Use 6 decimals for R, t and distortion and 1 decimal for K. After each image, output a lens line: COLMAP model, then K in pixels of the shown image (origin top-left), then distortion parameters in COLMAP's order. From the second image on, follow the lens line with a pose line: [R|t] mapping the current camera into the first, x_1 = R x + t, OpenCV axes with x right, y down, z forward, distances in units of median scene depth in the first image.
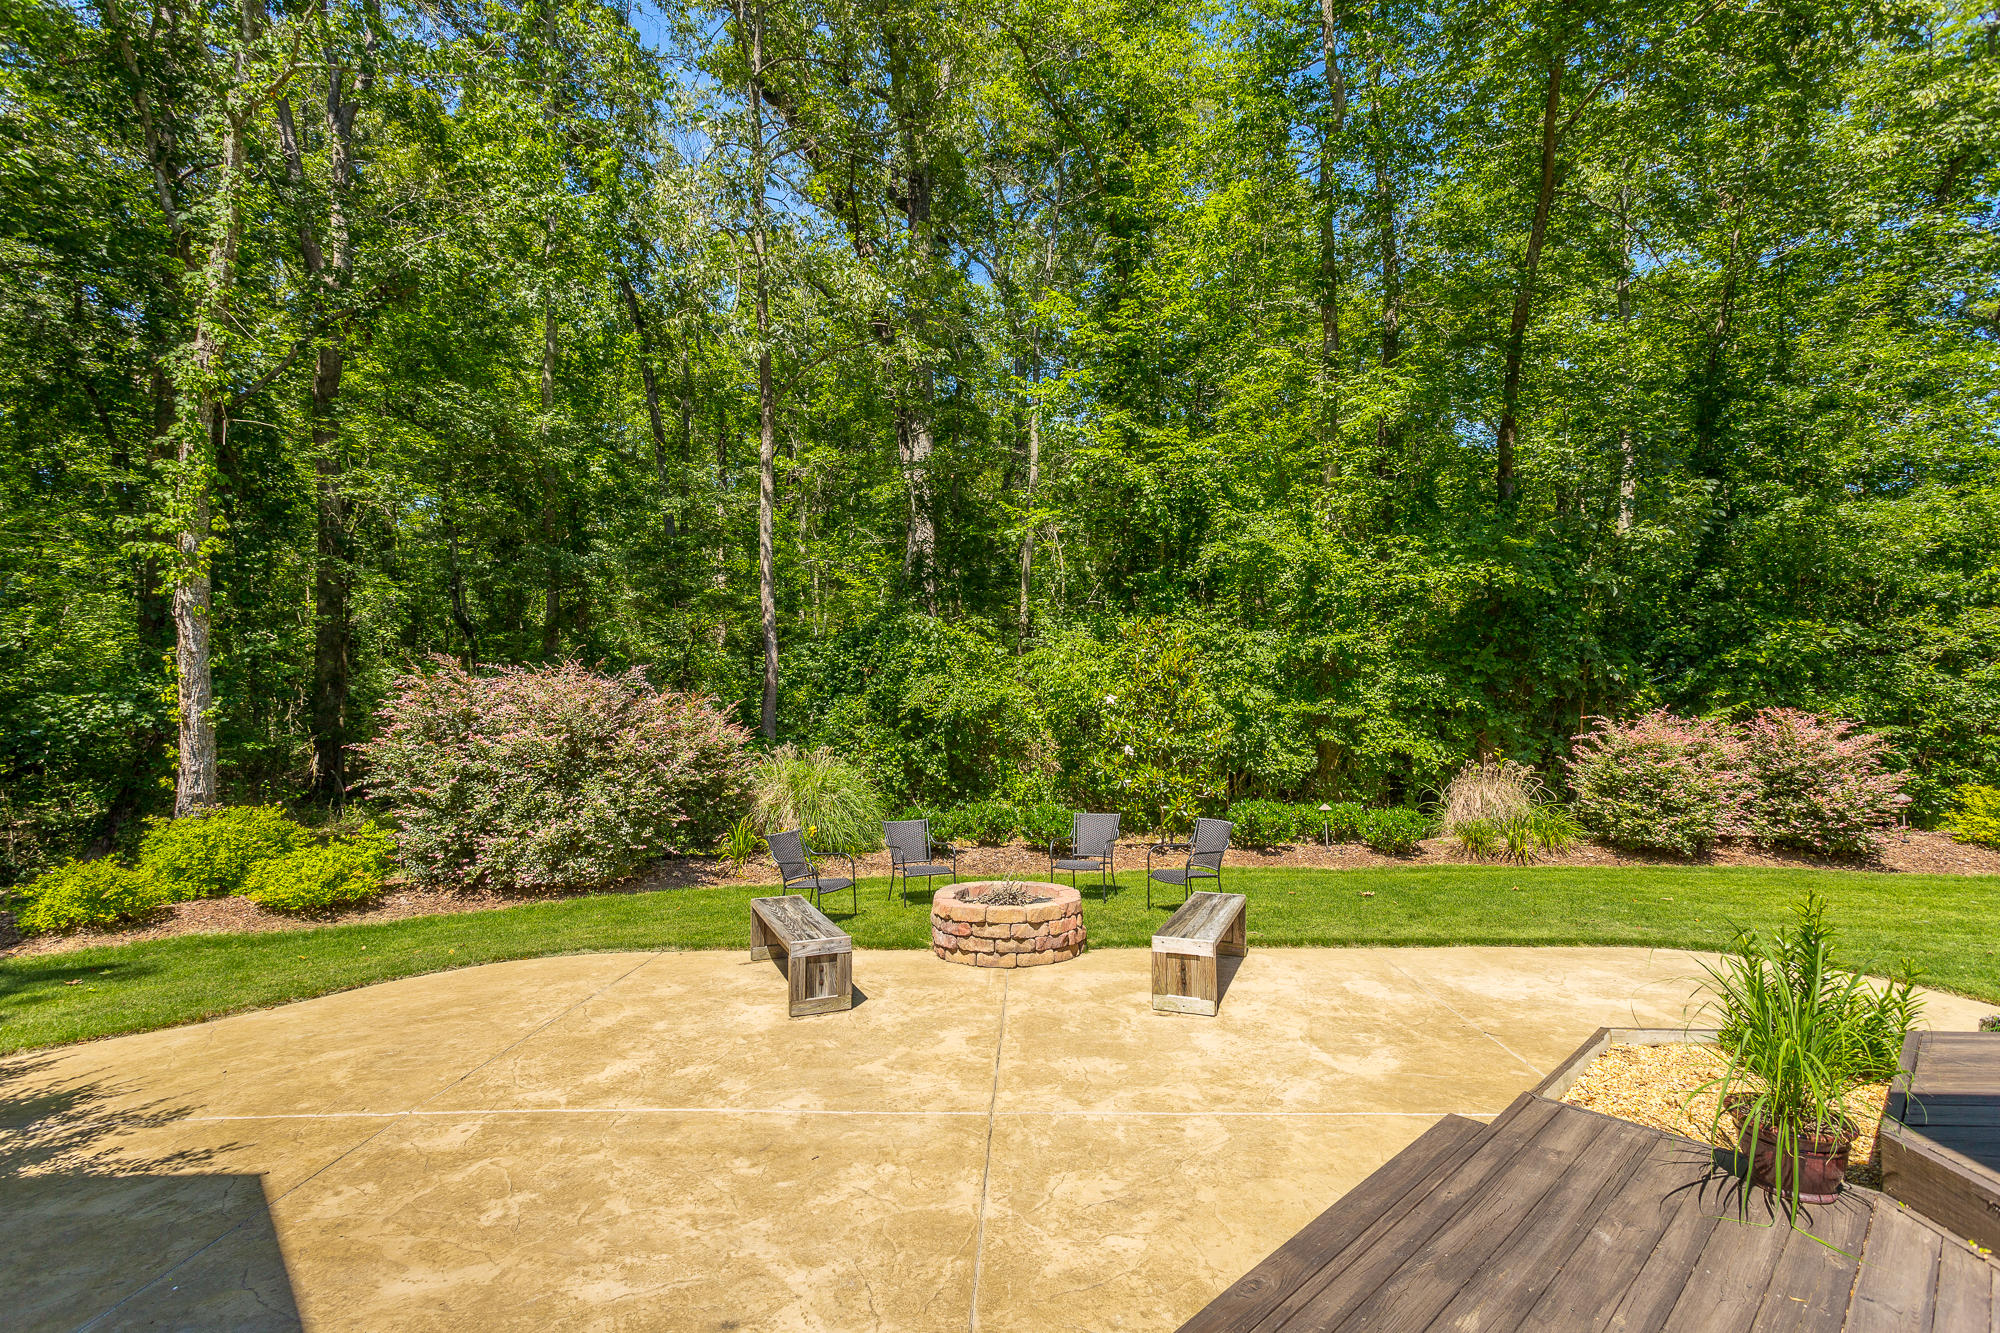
lens RADIAL K [[947.1, 0, 991.0], [0, 947.1, 663.2], [0, 0, 1]] dist [0.005281, 0.000605]
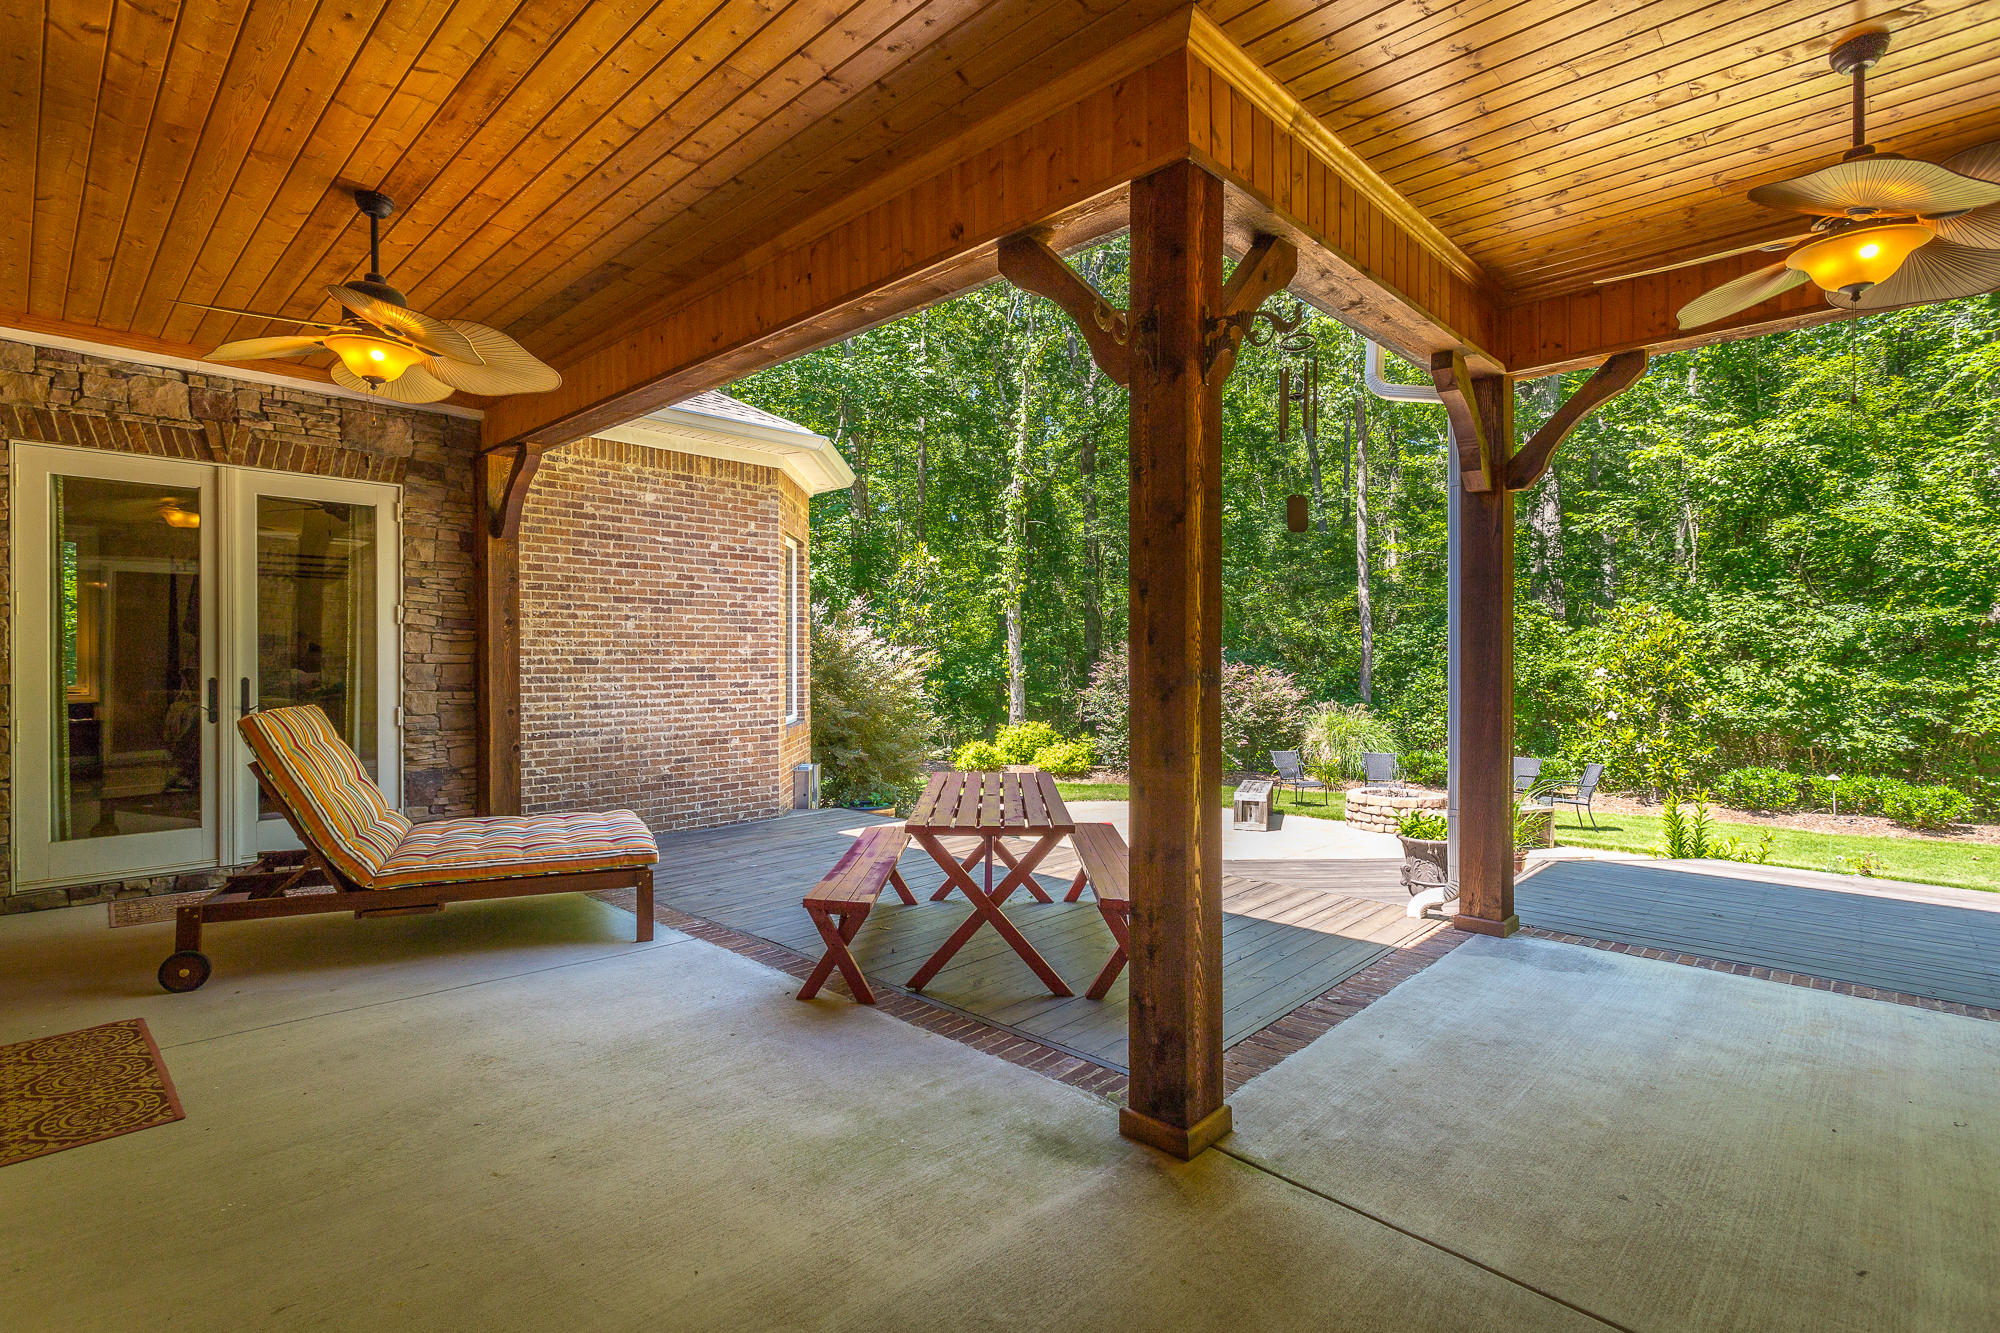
lens RADIAL K [[947.1, 0, 991.0], [0, 947.1, 663.2], [0, 0, 1]] dist [0.005281, 0.000605]
pose [[0.734443, 0.005231, -0.678651, 0.462697], [0.015739, 0.999570, 0.024738, -0.018242], [0.678488, -0.028851, 0.734044, -0.479888]]
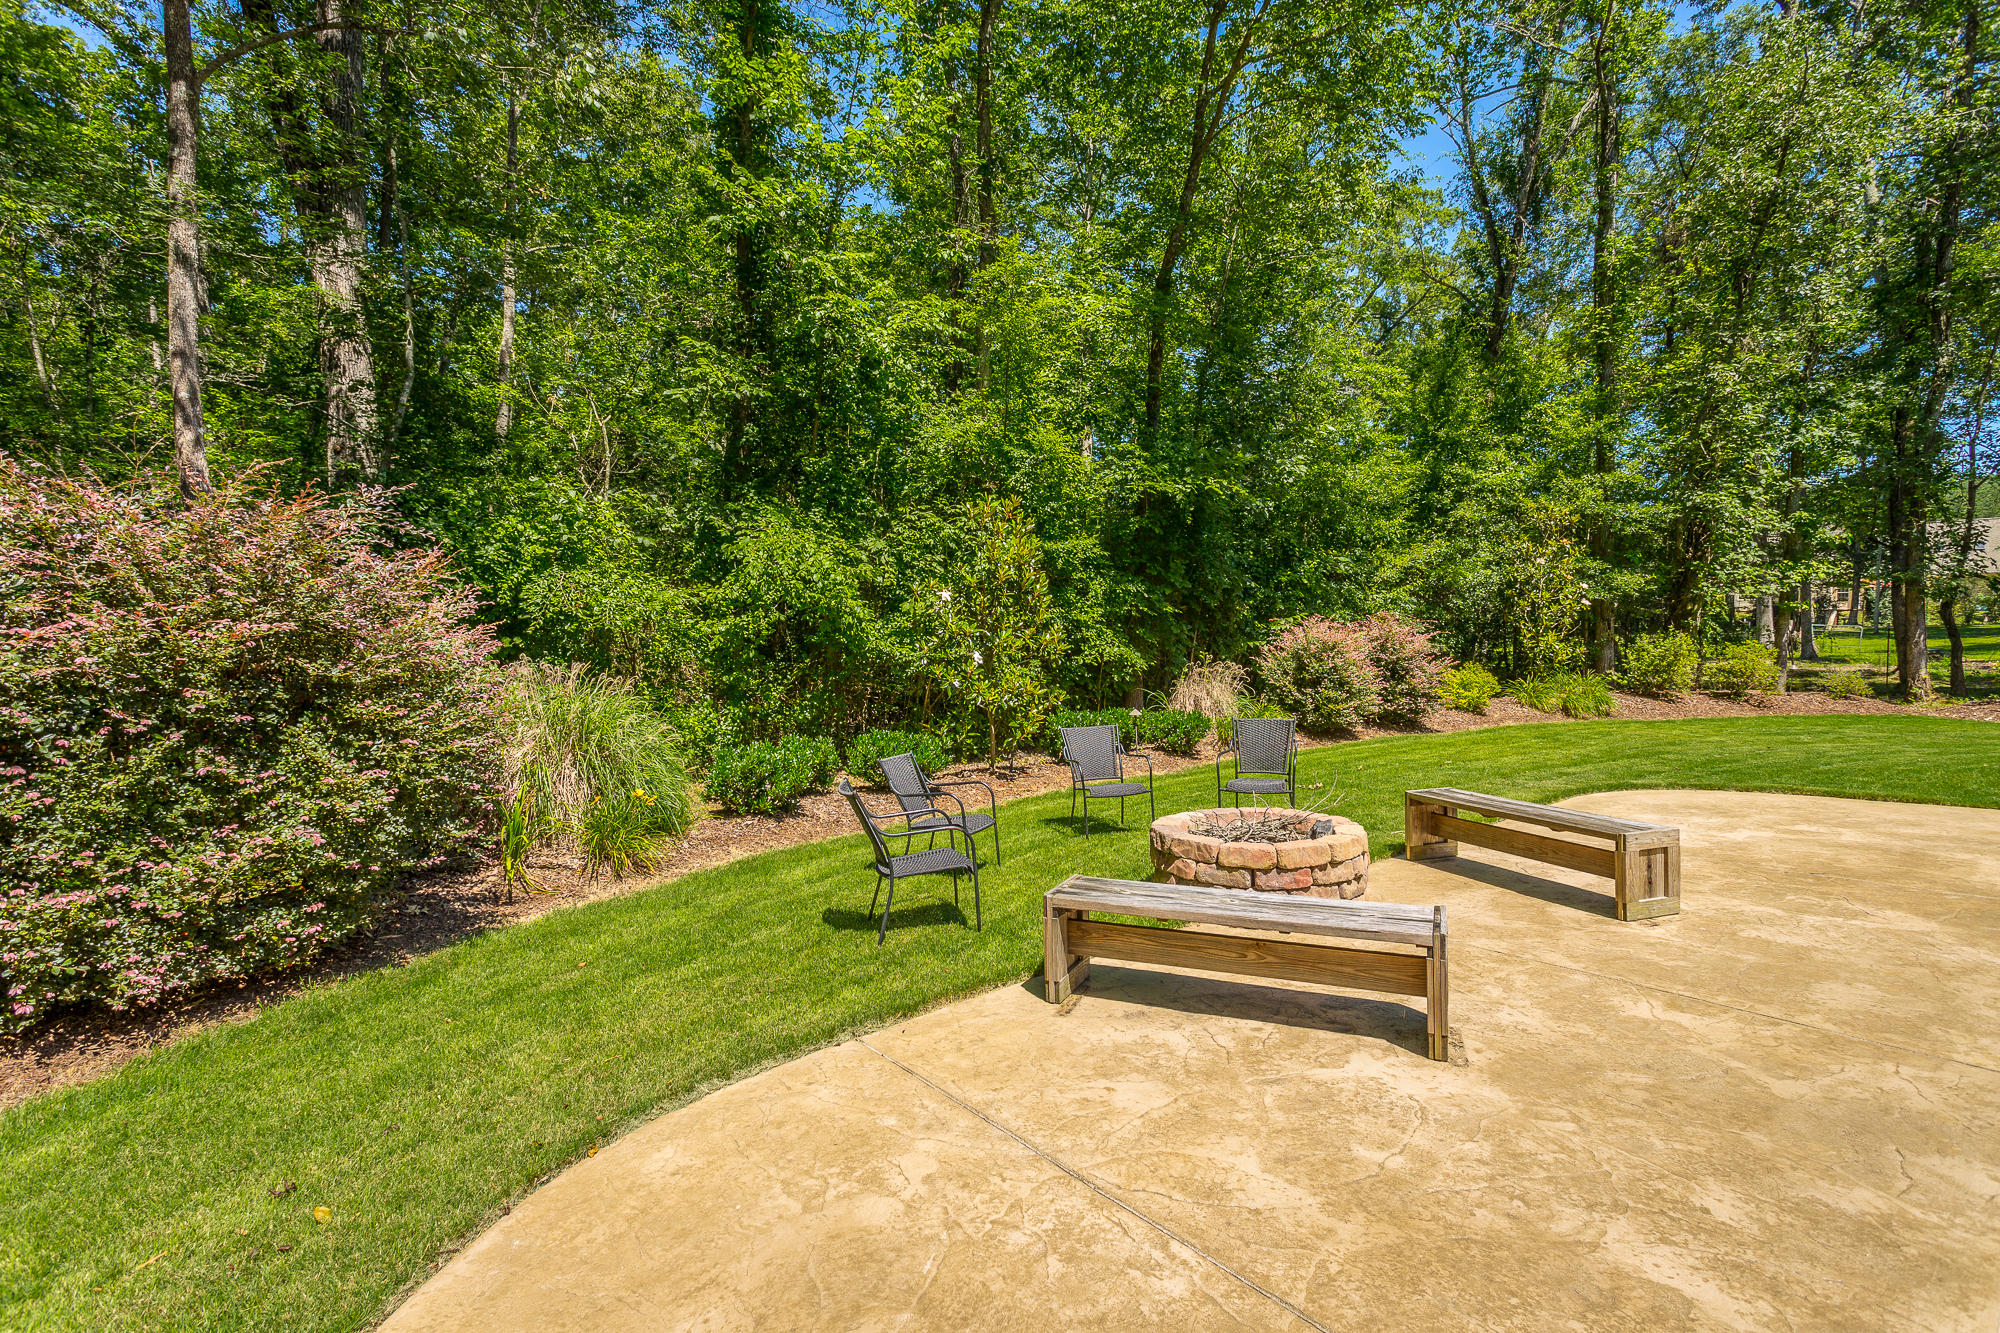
lens RADIAL K [[953.7, 0, 1001.6], [0, 953.7, 622.1], [0, 0, 1]] dist [0.000104, 0.000156]
pose [[0.761092, -0.000808, 0.648644, -0.469820], [-0.010566, 0.999851, 0.013643, 0.061356], [-0.648558, -0.017237, 0.760970, 0.442190]]
